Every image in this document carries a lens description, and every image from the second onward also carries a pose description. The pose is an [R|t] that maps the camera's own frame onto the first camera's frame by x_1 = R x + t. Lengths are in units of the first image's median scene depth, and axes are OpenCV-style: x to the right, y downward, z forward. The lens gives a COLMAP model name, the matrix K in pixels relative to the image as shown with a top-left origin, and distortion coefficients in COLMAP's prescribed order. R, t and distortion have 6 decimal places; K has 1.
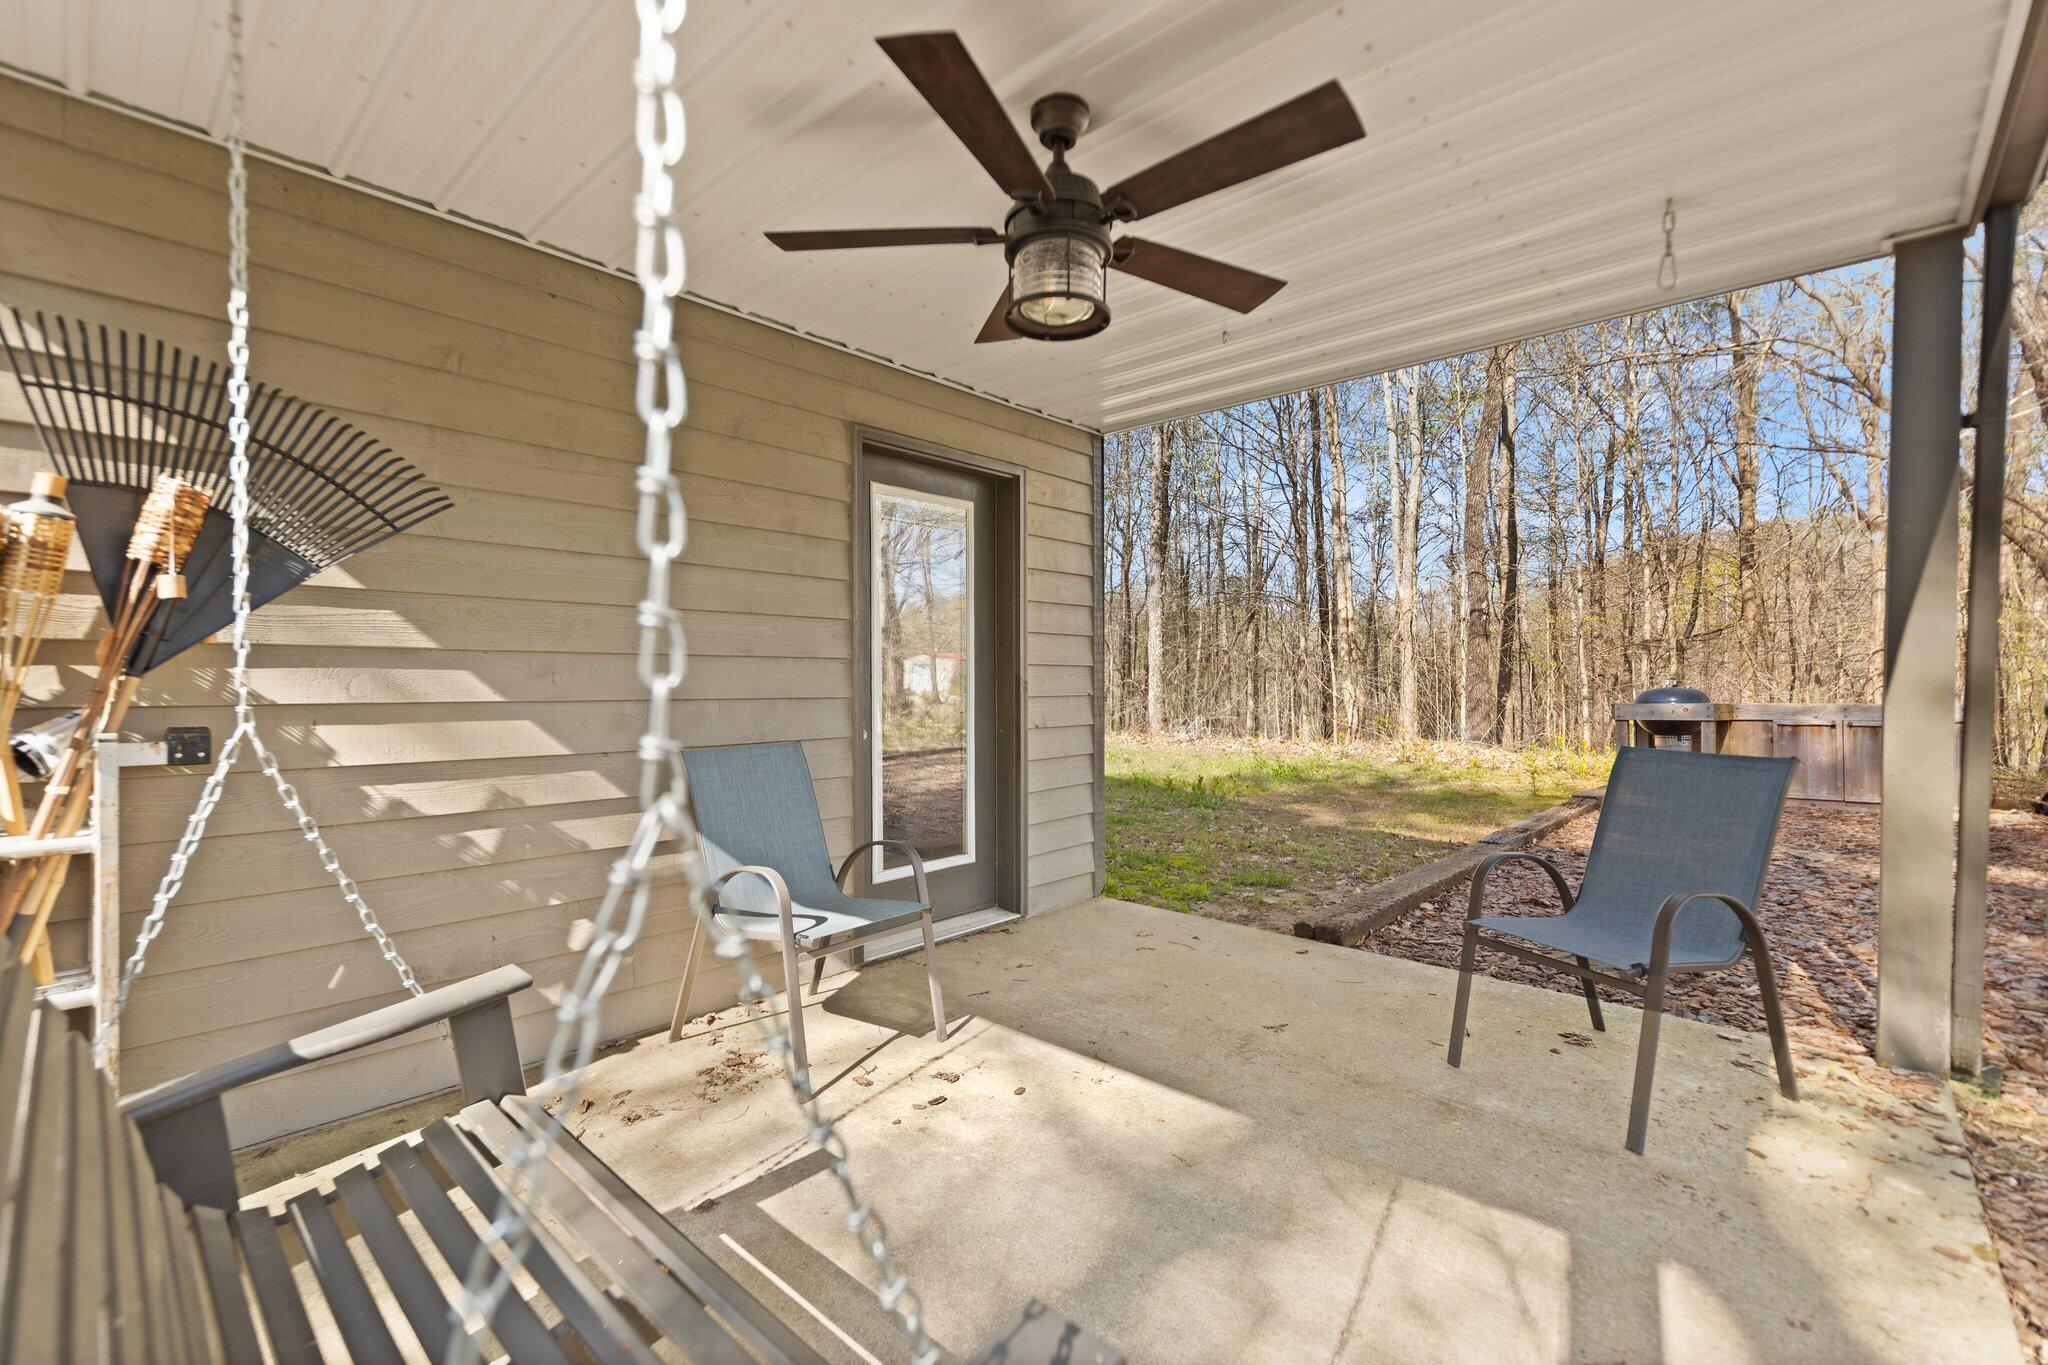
lens RADIAL K [[882.9, 0, 1008.3], [0, 882.9, 693.8], [0, 0, 1]] dist [-0.000348, 0.000032]
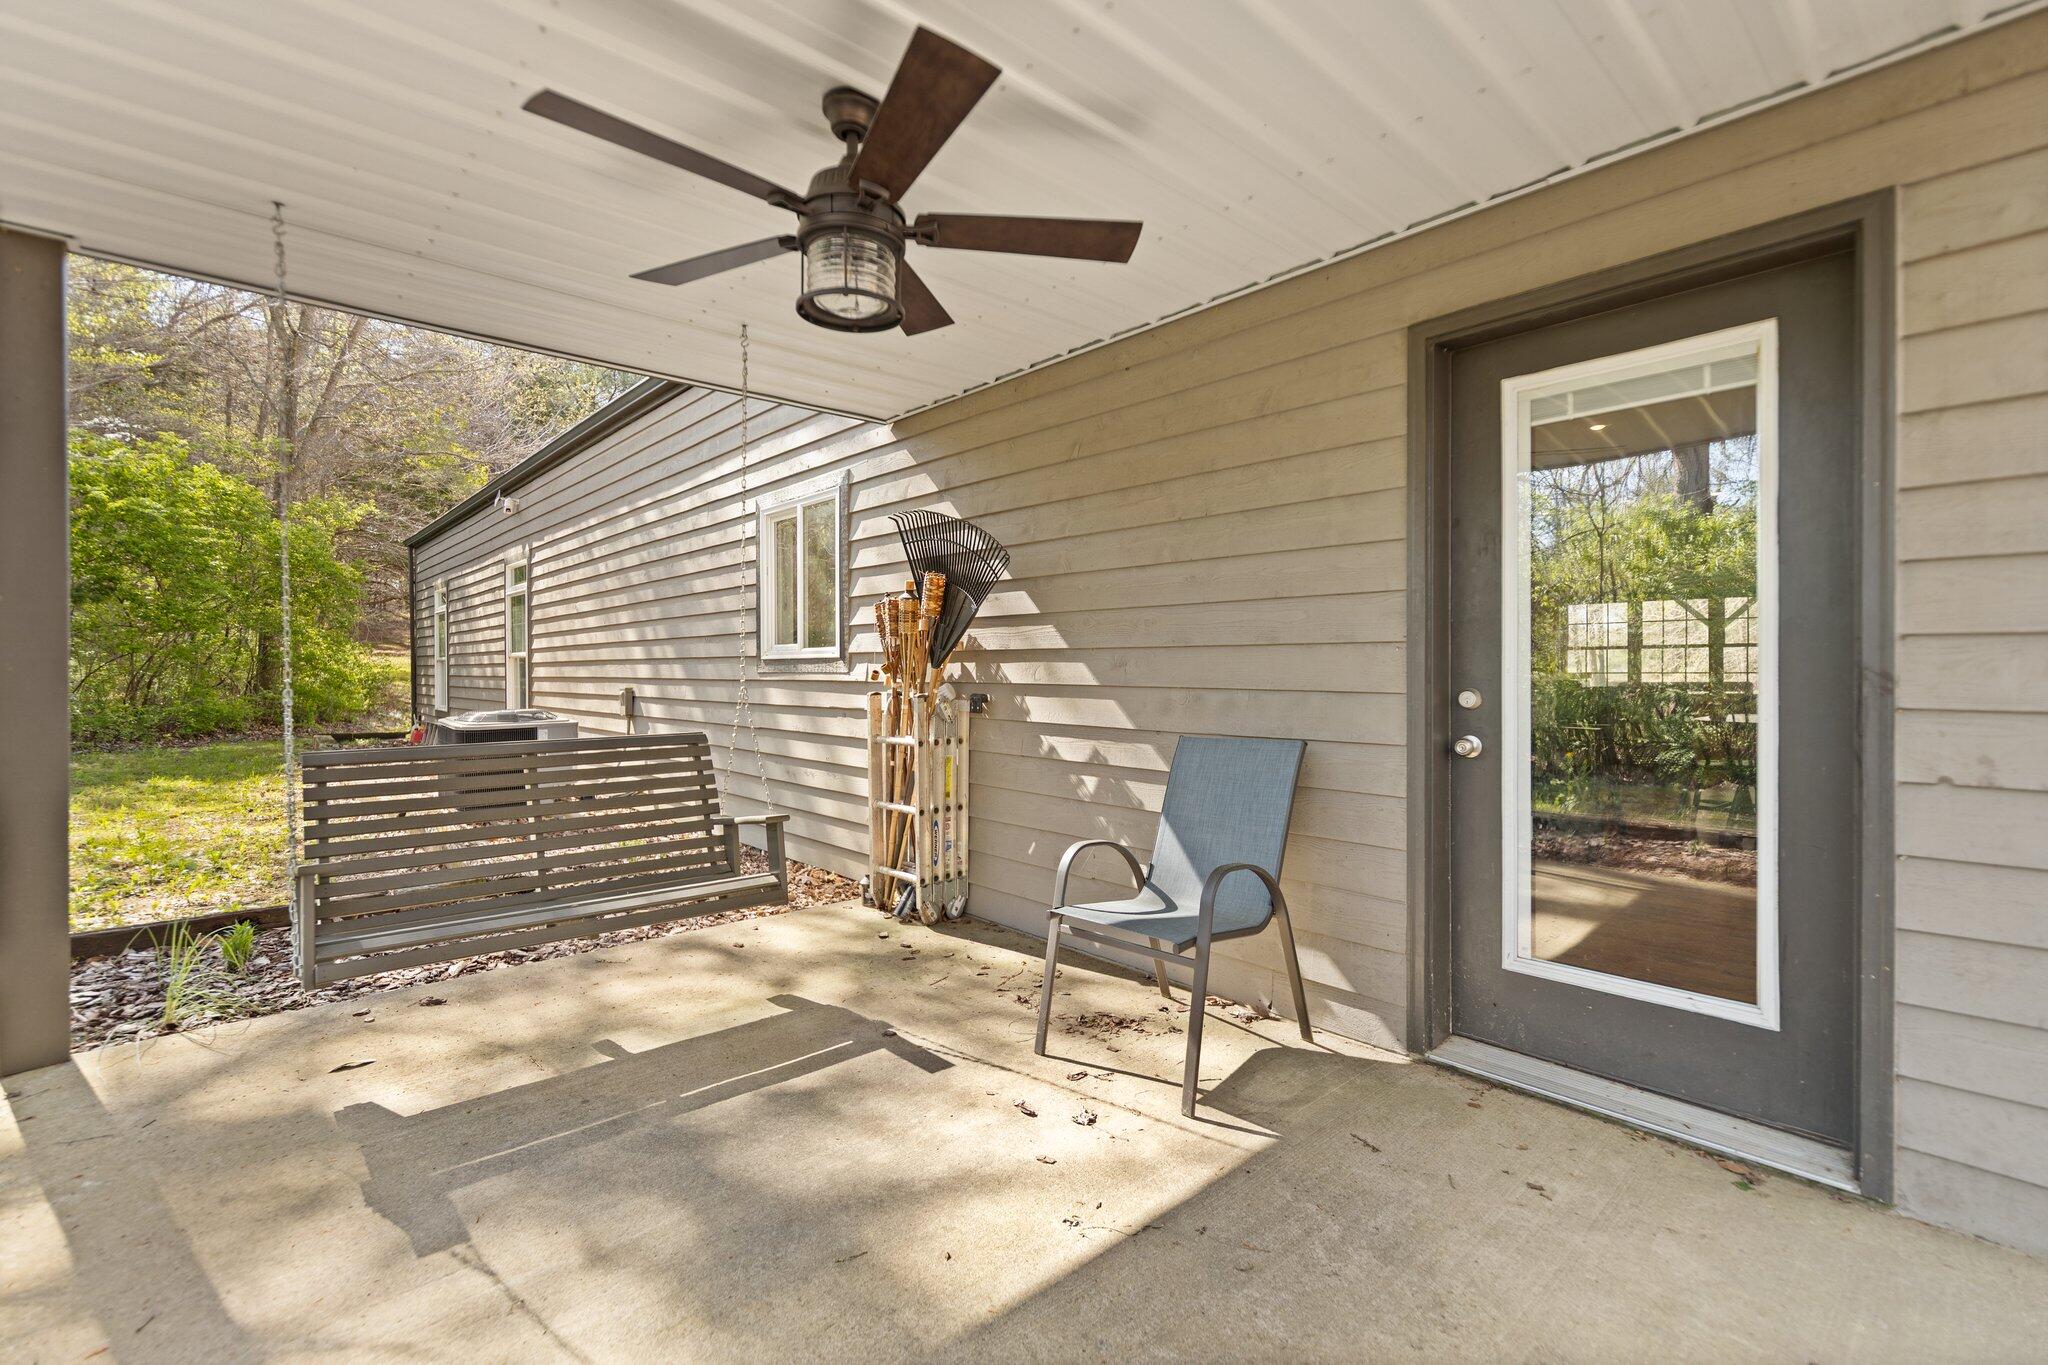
lens RADIAL K [[901.0, 0, 1008.8], [0, 901.0, 669.8], [0, 0, 1]] dist [0.005287, 0.000549]
pose [[-0.087630, 0.008335, -0.996118, 0.845220], [-0.008664, 0.999921, 0.009129, -0.027348], [0.996115, 0.009431, -0.087551, 0.997414]]
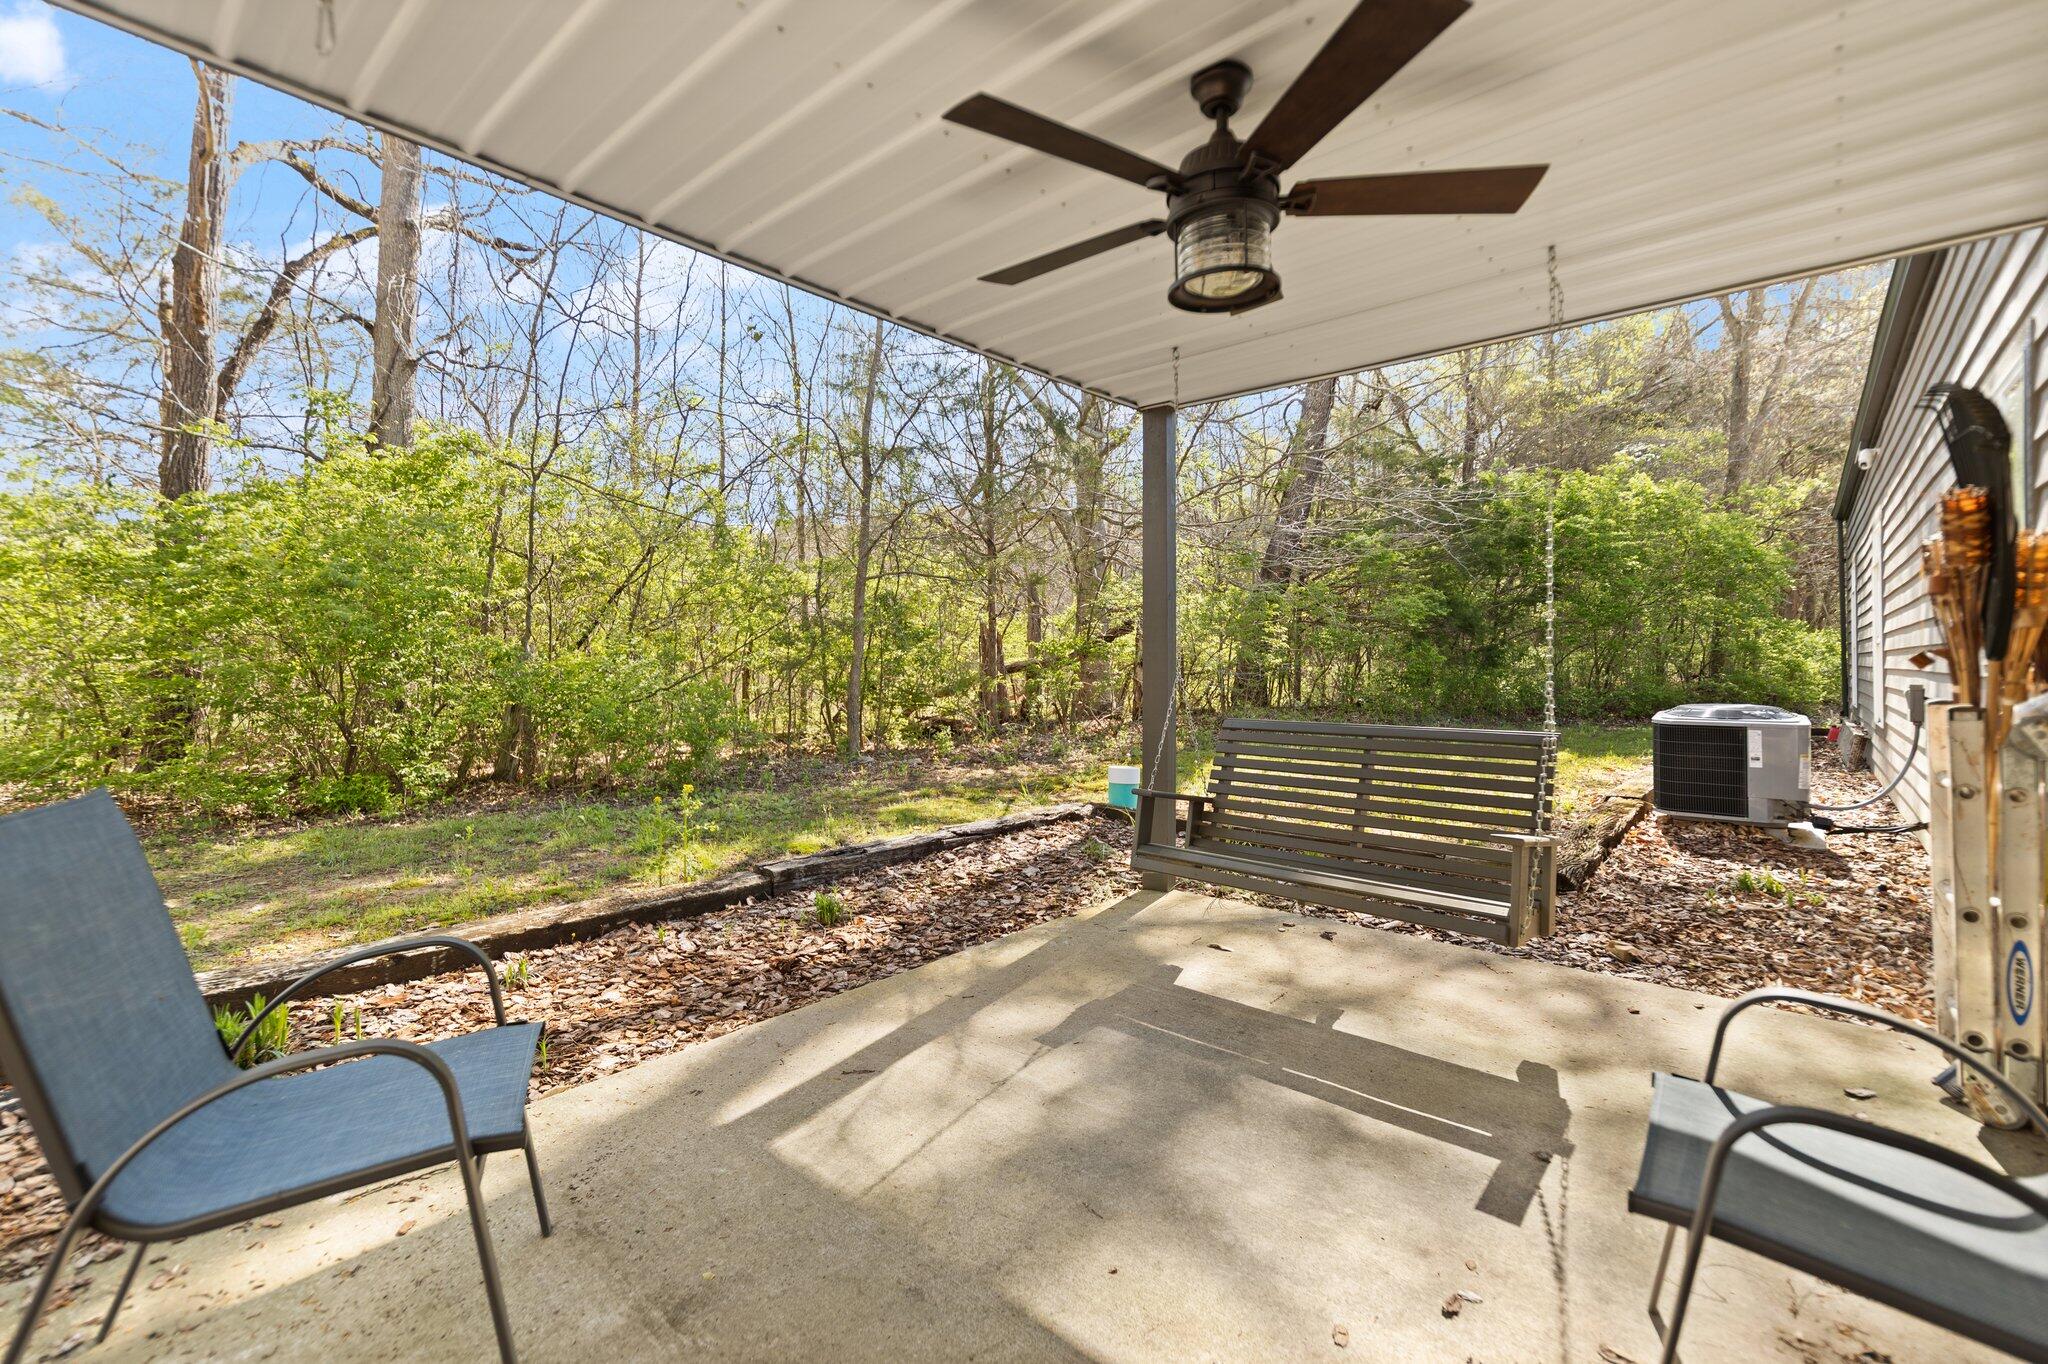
lens RADIAL K [[901.0, 0, 1029.0], [0, 901.0, 666.4], [0, 0, 1]] dist [0.005287, 0.000549]
pose [[-0.998873, 0.006872, -0.046952, 0.248076], [0.005919, 0.999774, 0.020414, -0.032769], [0.047082, 0.020113, -0.998689, 1.554055]]
